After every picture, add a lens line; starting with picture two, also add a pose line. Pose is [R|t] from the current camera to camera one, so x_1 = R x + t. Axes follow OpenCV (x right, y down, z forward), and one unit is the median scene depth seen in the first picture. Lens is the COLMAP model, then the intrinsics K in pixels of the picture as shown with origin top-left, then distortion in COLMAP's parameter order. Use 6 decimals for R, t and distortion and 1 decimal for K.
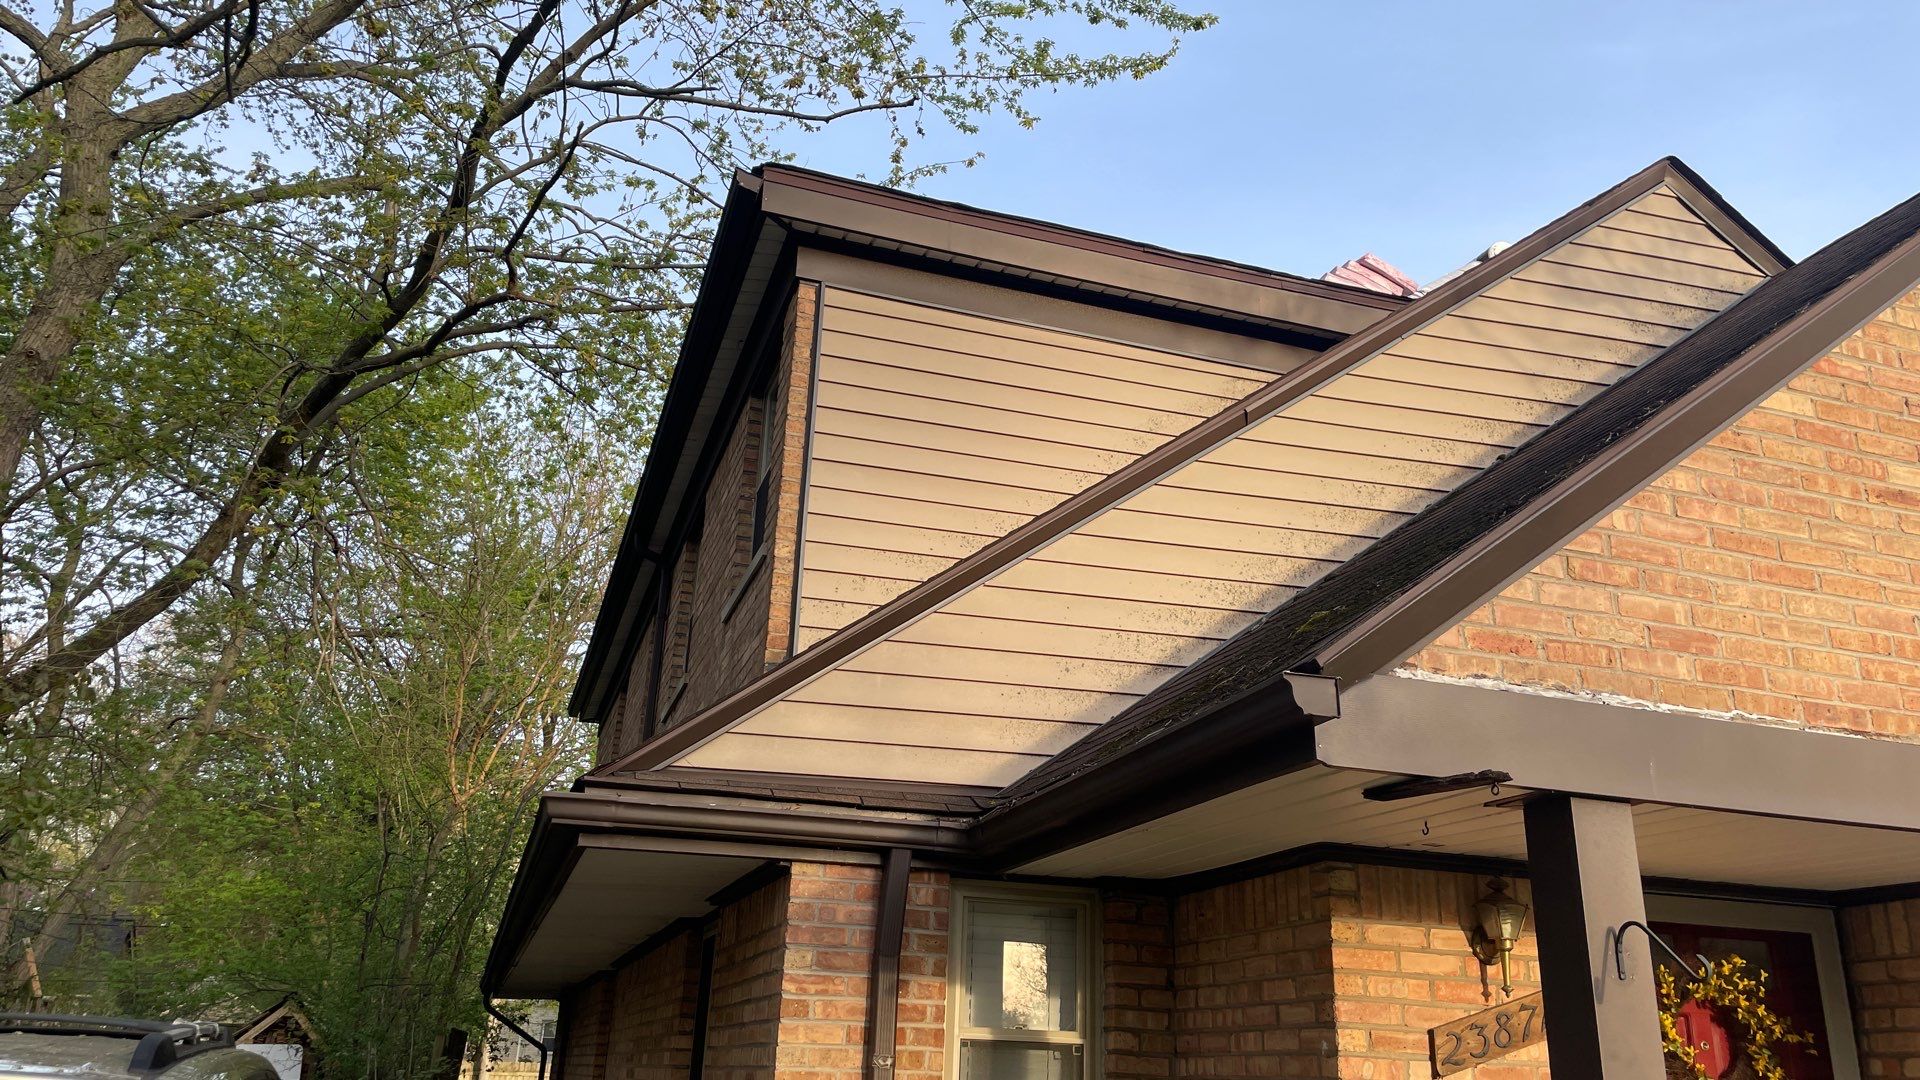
lens RADIAL K [[1437.4, 0, 959.7], [0, 1437.4, 526.0], [0, 0, 1]] dist [0.066152, -0.096445]
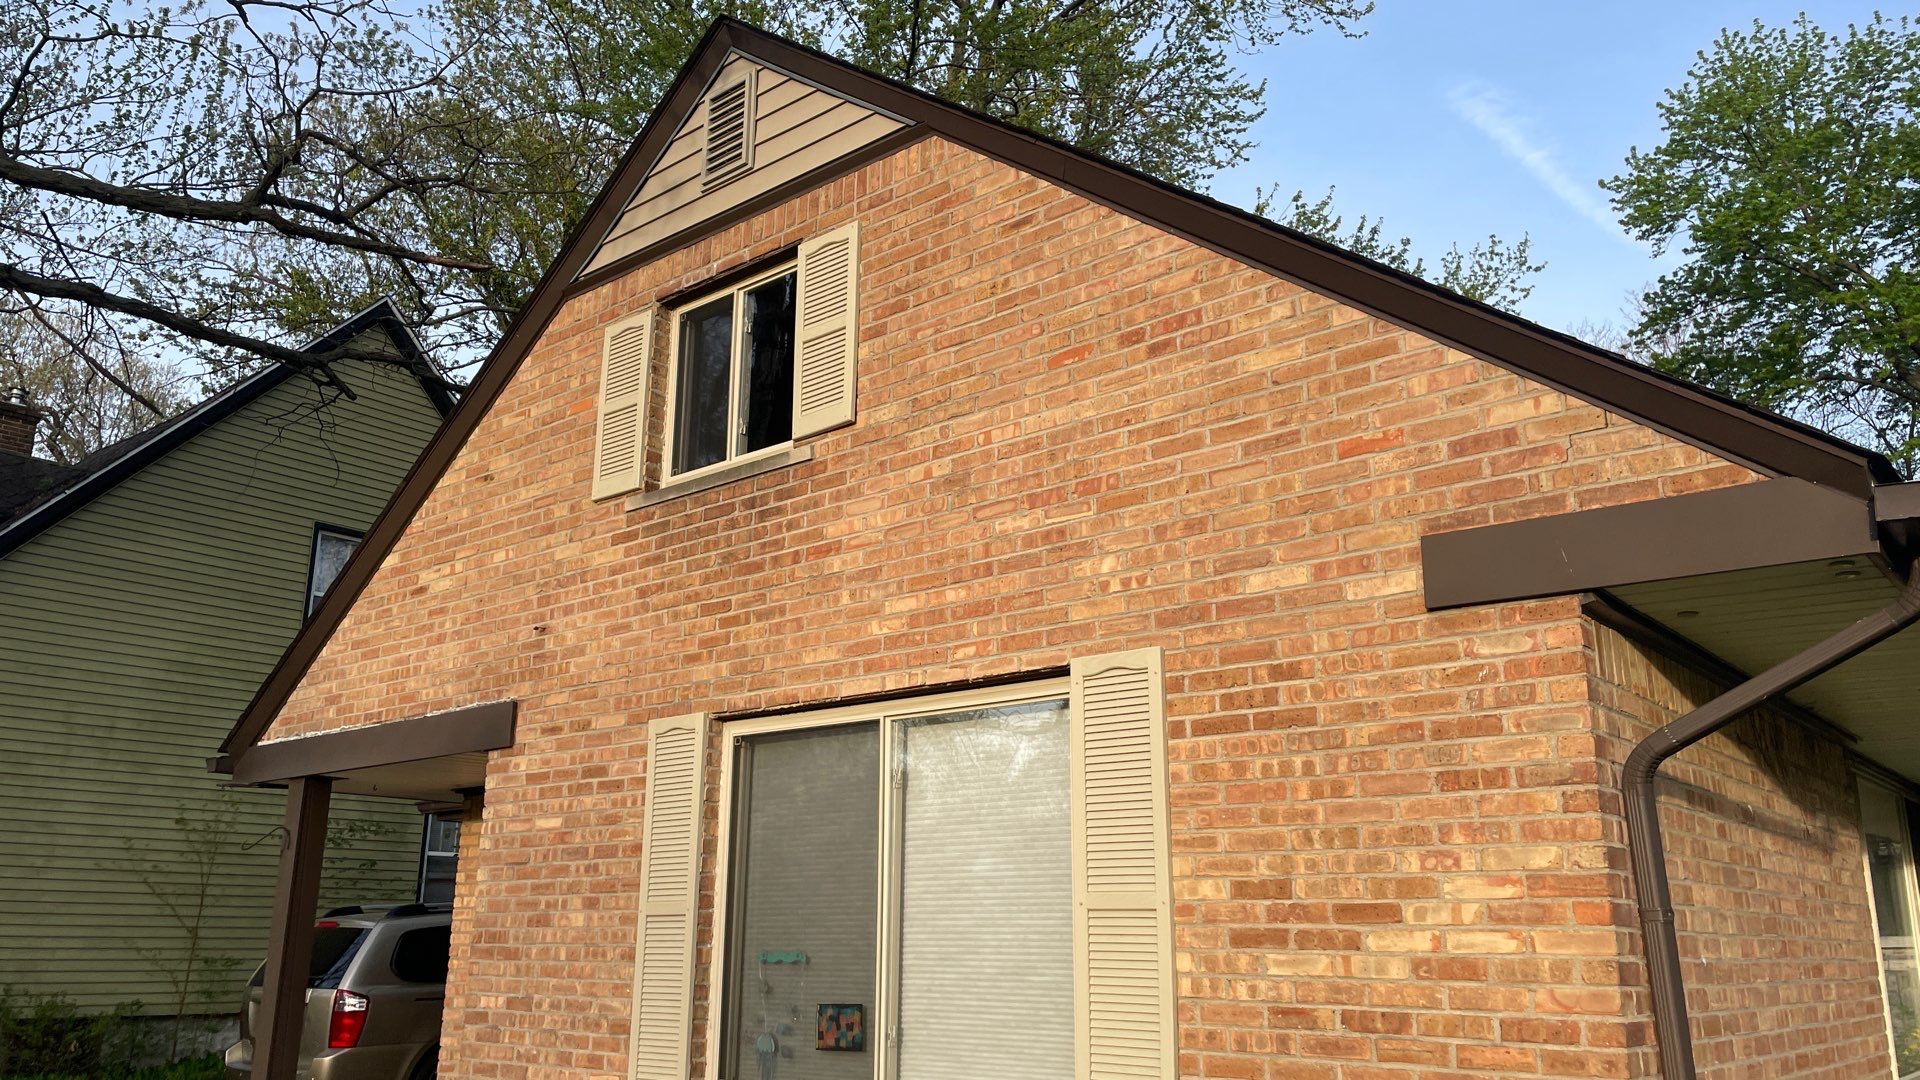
lens RADIAL K [[1437.4, 0, 952.1], [0, 1437.4, 570.2], [0, 0, 1]] dist [0.066152, -0.096445]
pose [[0.527627, -0.244186, -0.813623, 2.221611], [0.314591, 0.945862, -0.079864, 0.286202], [0.789077, -0.213820, 0.575881, 0.383492]]
